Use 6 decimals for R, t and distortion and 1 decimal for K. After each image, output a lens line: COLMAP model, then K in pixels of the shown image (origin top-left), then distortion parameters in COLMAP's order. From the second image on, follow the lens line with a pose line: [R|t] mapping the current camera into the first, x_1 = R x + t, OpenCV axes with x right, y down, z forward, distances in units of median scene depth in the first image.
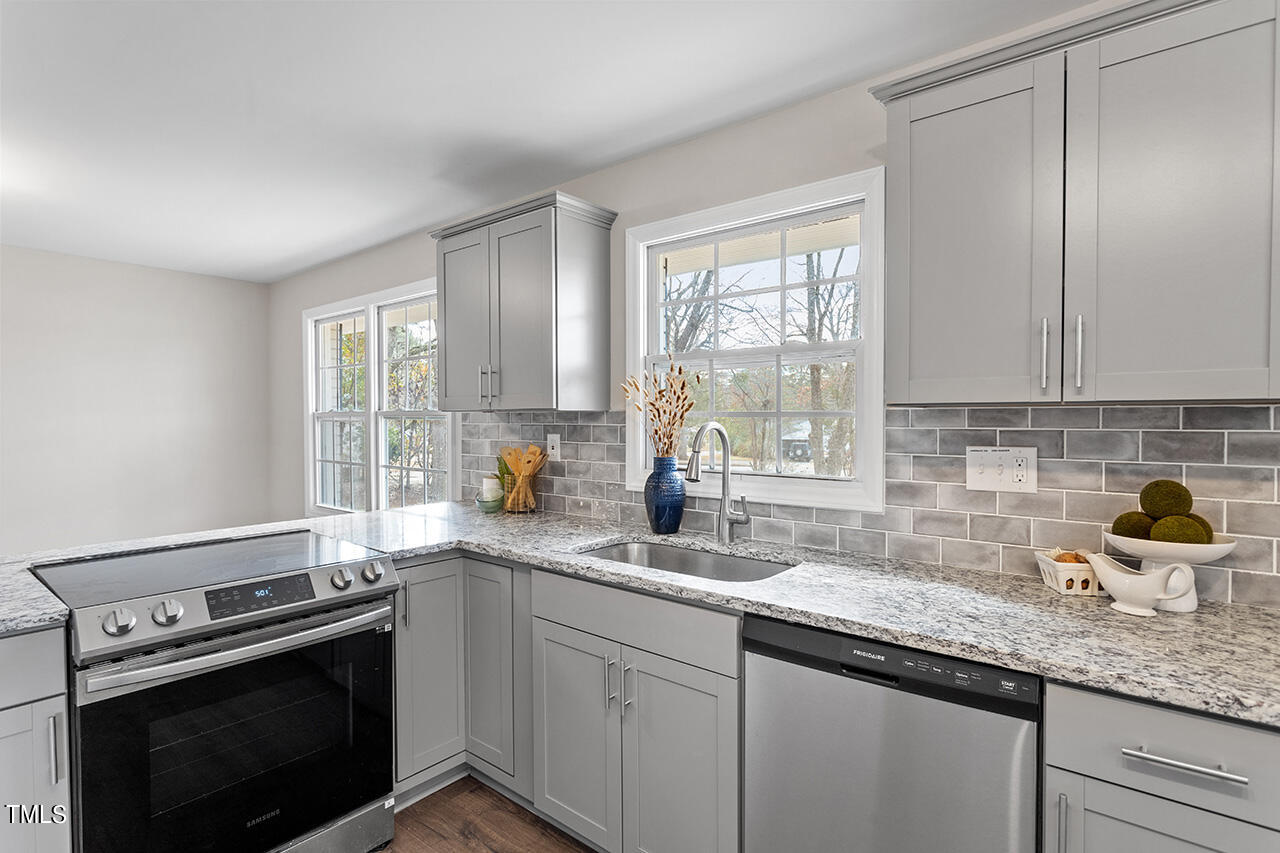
lens RADIAL K [[630.2, 0, 640.0], [0, 630.2, 426.5], [0, 0, 1]] dist [-0.002363, 0.000108]
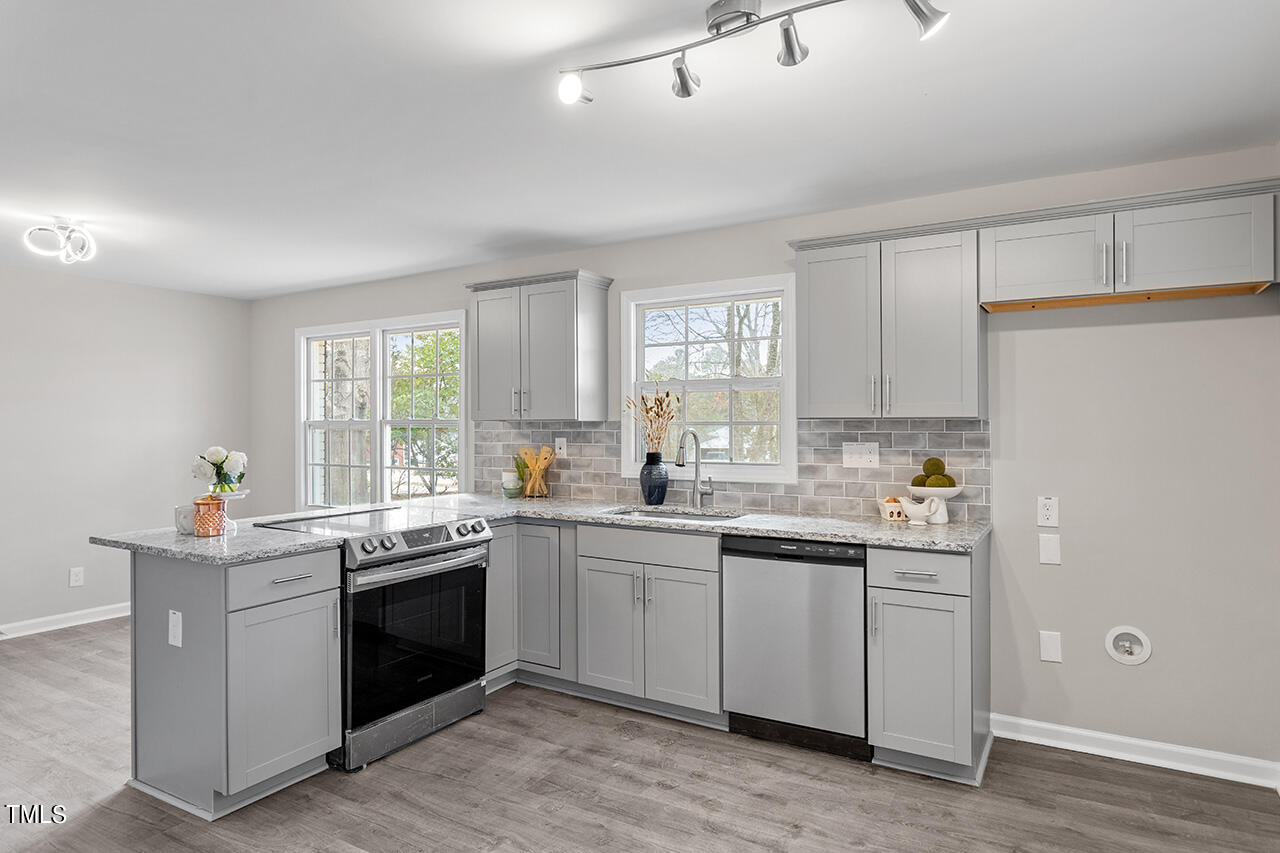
lens RADIAL K [[756.2, 0, 632.9], [0, 756.2, 417.6], [0, 0, 1]] dist [-0.008988, 0.001708]
pose [[0.989672, -0.000403, 0.143348, -0.312304], [0.003605, 0.999750, -0.022081, 0.007059], [-0.143303, 0.022369, 0.989426, -0.873291]]
